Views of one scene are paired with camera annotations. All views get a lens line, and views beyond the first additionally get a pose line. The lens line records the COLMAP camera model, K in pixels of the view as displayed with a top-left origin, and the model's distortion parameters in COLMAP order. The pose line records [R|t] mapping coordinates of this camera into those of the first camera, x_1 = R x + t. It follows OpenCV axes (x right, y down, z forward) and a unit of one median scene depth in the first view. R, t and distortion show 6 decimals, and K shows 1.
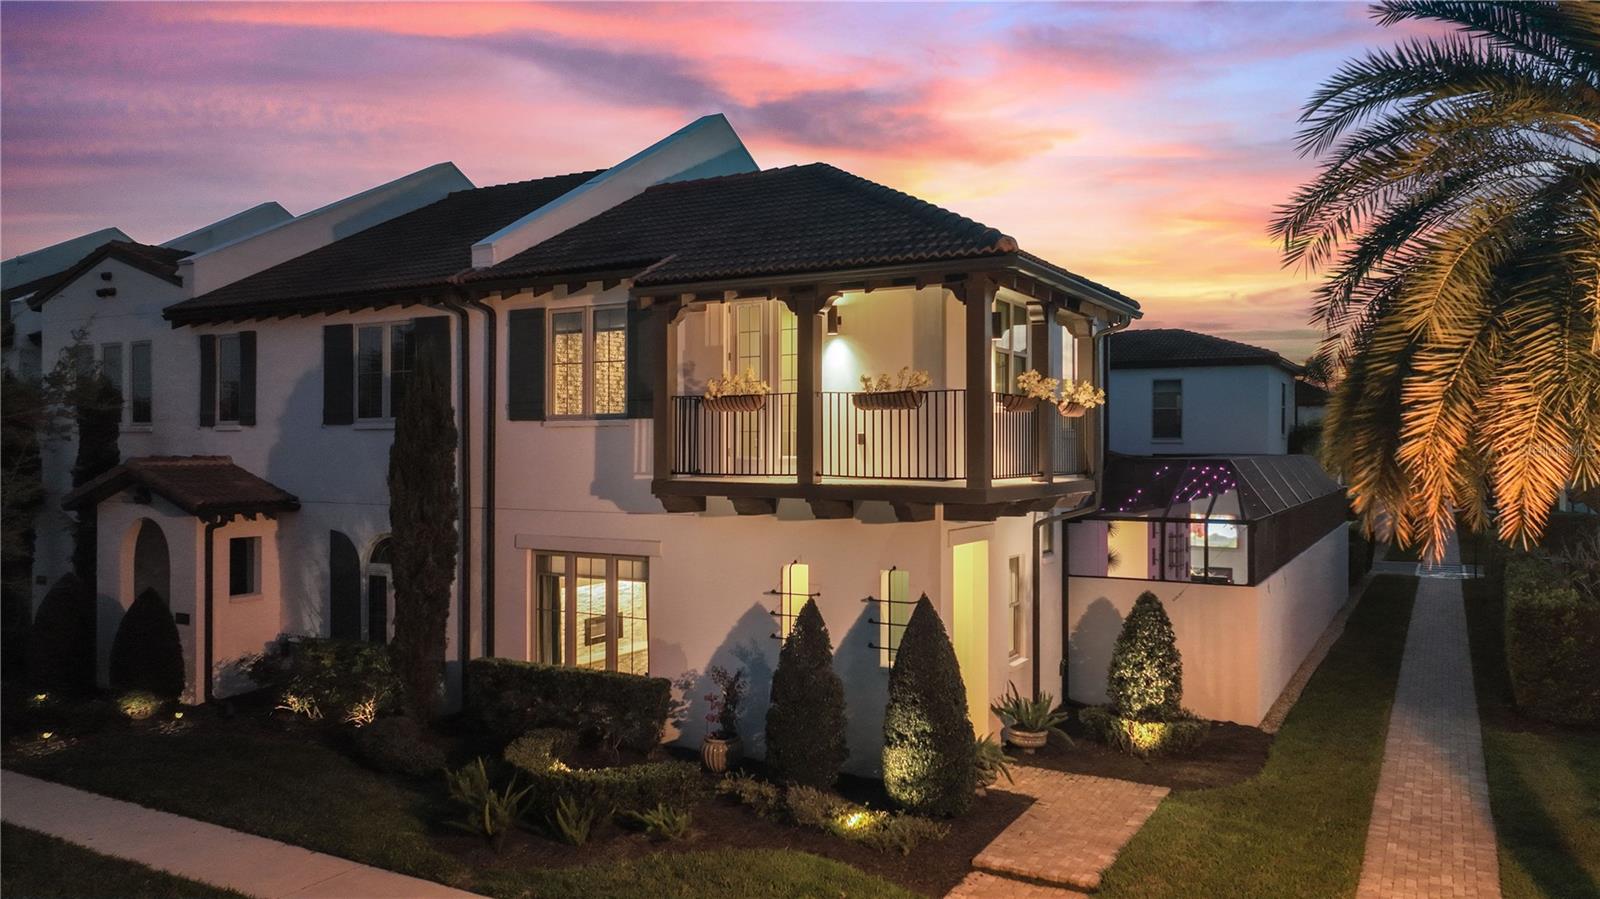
lens RADIAL K [[1137.7, 0, 801.6], [0, 1137.7, 439.8], [0, 0, 1]] dist [0.005354, 0.005736]
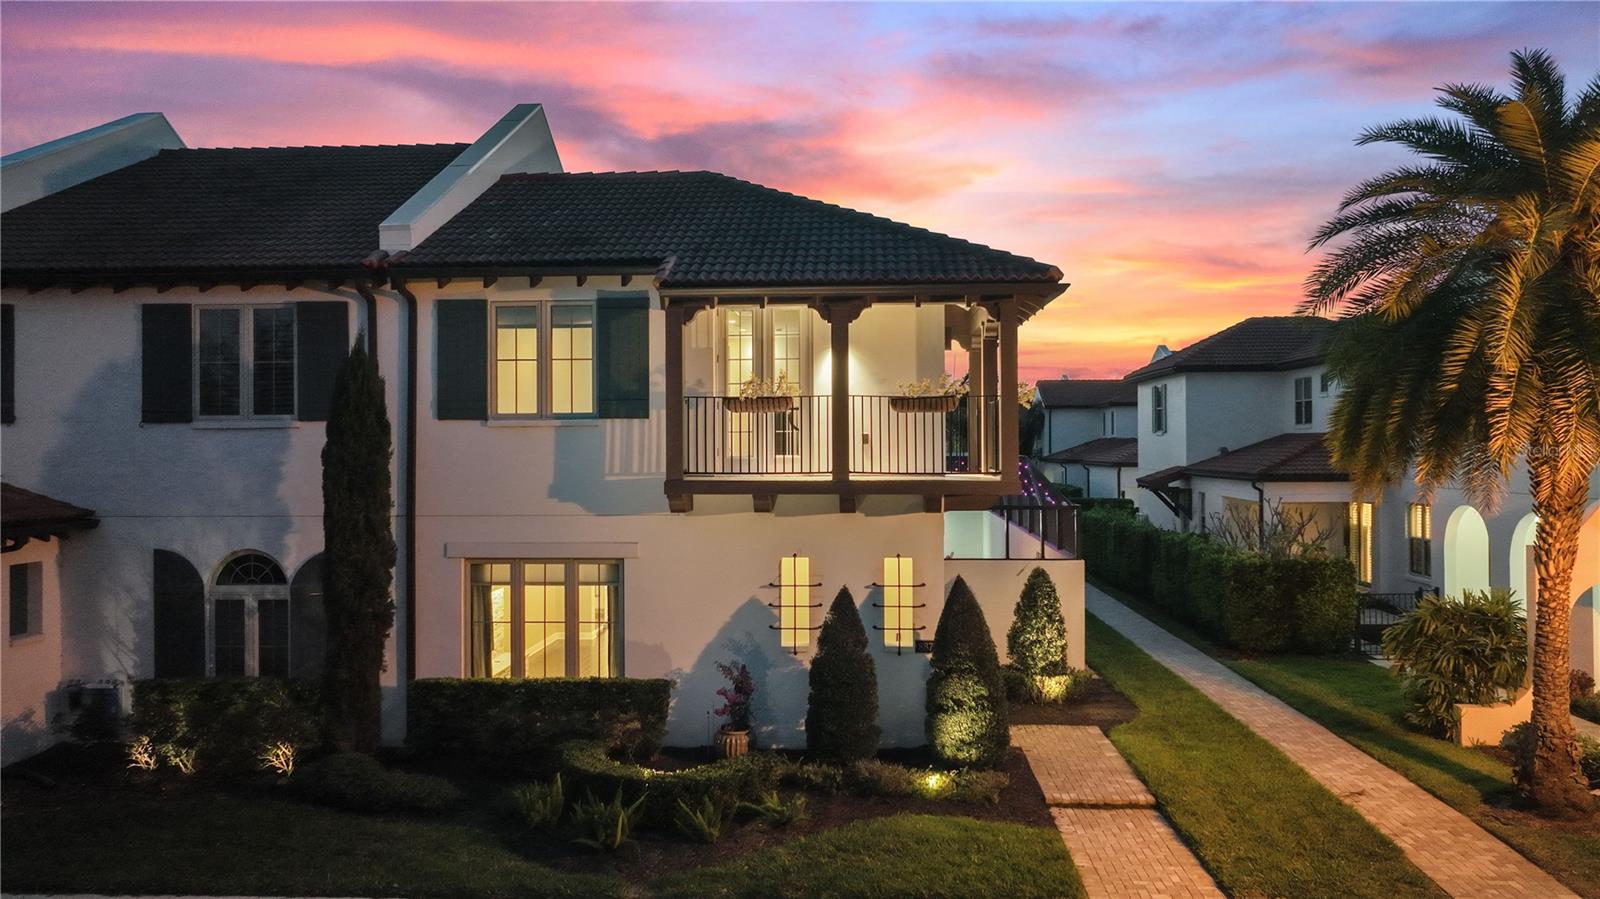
lens RADIAL K [[1137.7, 0, 801.6], [0, 1137.7, 439.8], [0, 0, 1]] dist [0.005354, 0.005736]
pose [[0.894461, -0.001949, 0.447142, -0.457673], [0.002350, 0.999997, -0.000342, 0.000506], [-0.447140, 0.001357, 0.894463, 0.051230]]
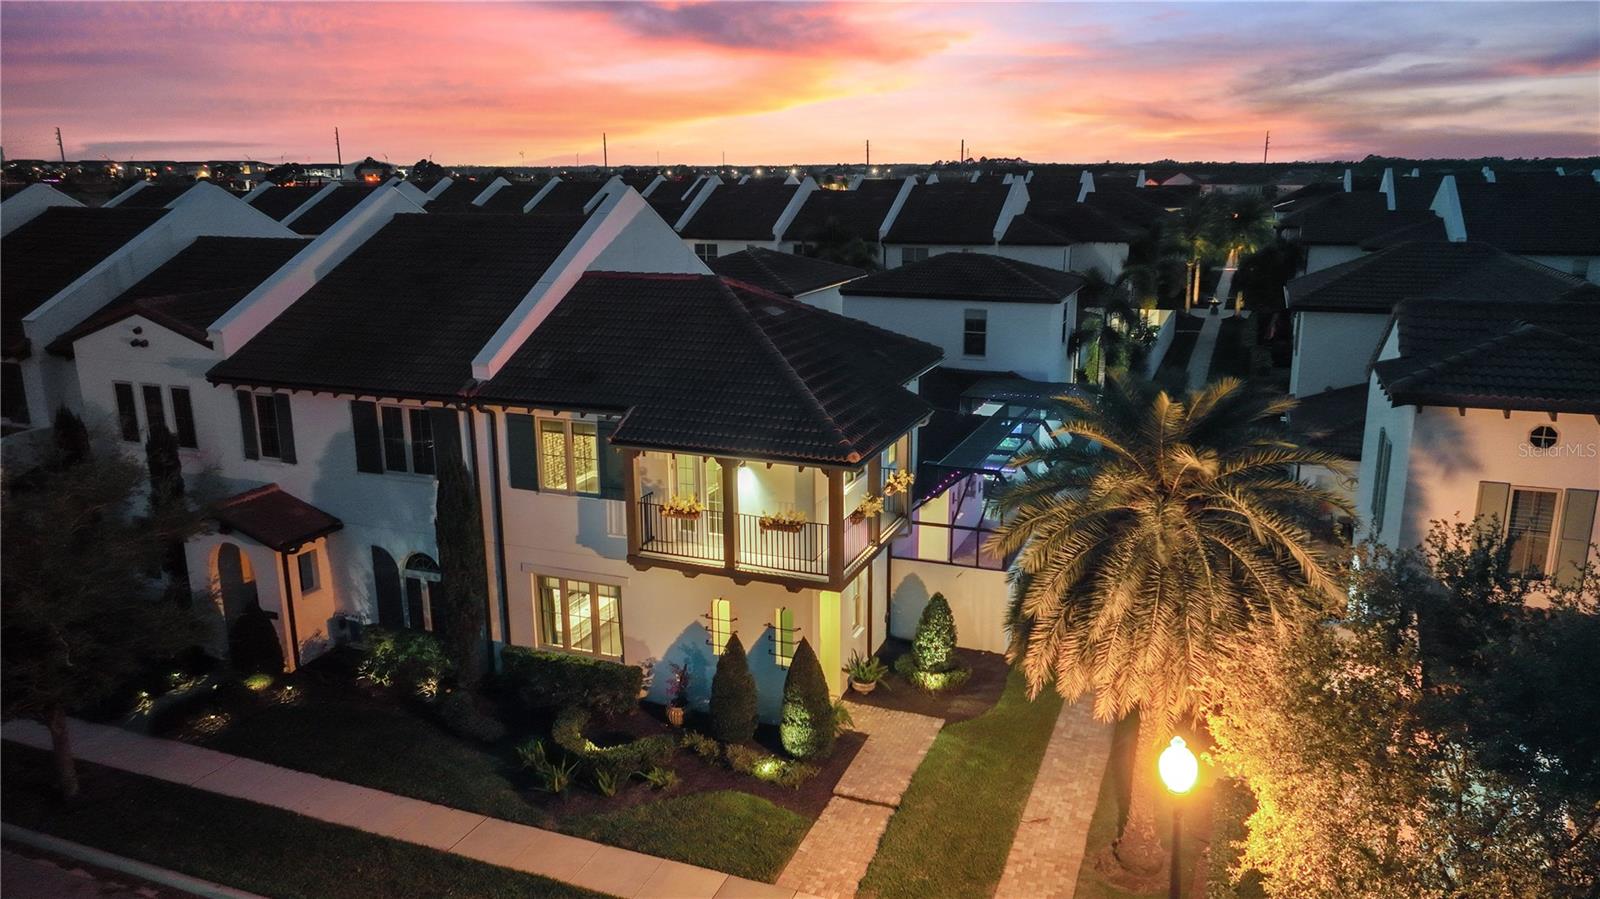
lens RADIAL K [[1137.7, 0, 801.6], [0, 1137.7, 439.8], [0, 0, 1]] dist [0.005354, 0.005736]
pose [[0.990375, -0.040889, 0.132235, -0.091716], [0.007528, 0.969866, 0.243522, -0.479192], [-0.138208, -0.240183, 0.960839, -0.474168]]
